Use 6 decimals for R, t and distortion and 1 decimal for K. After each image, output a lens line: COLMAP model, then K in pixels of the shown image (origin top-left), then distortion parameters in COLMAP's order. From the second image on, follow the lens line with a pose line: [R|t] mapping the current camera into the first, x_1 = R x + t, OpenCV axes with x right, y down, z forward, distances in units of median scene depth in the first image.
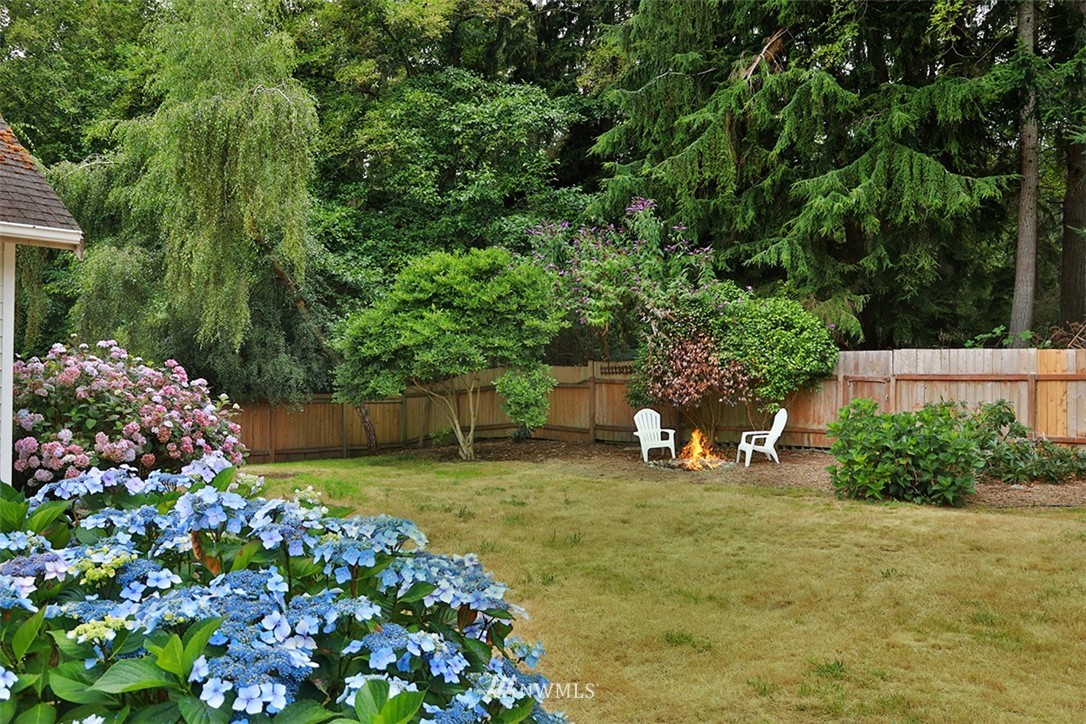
lens RADIAL K [[871.6, 0, 544.6], [0, 871.6, 362.9], [0, 0, 1]] dist [-0.001905, 0.002209]
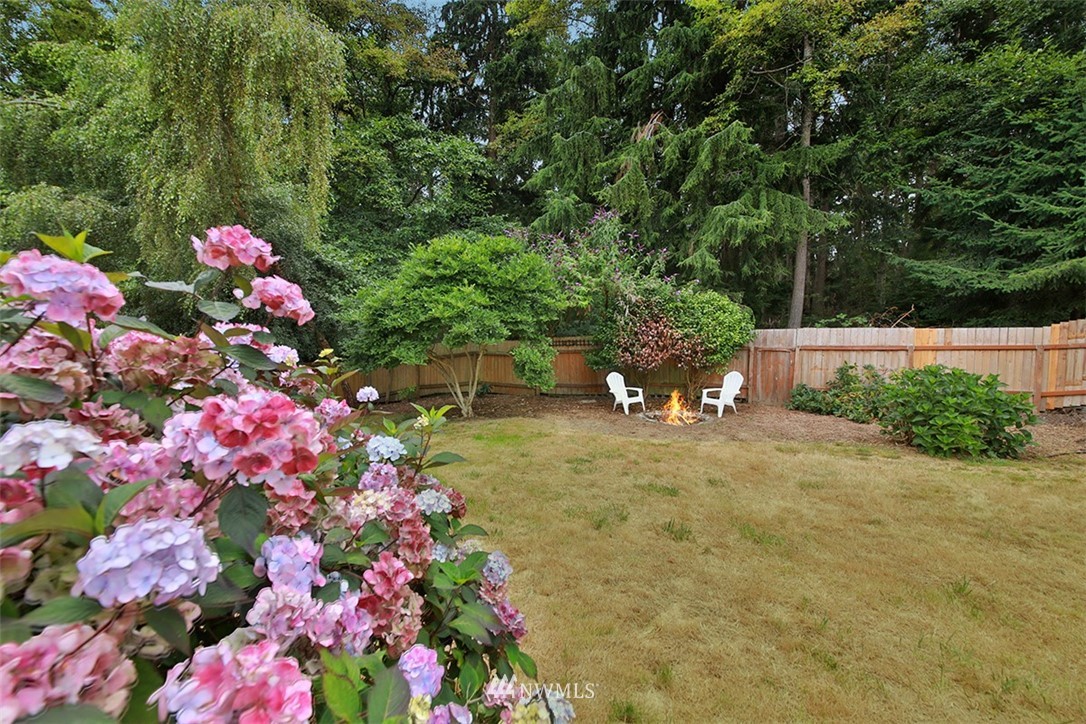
lens RADIAL K [[420.5, 0, 539.0], [0, 420.5, 366.1], [0, 0, 1]] dist [0.016028, -0.000242]
pose [[0.935342, -0.014005, 0.353467, -0.220078], [-0.005295, 0.998550, 0.053576, 0.010408], [-0.353705, -0.051984, 0.933911, 0.467638]]
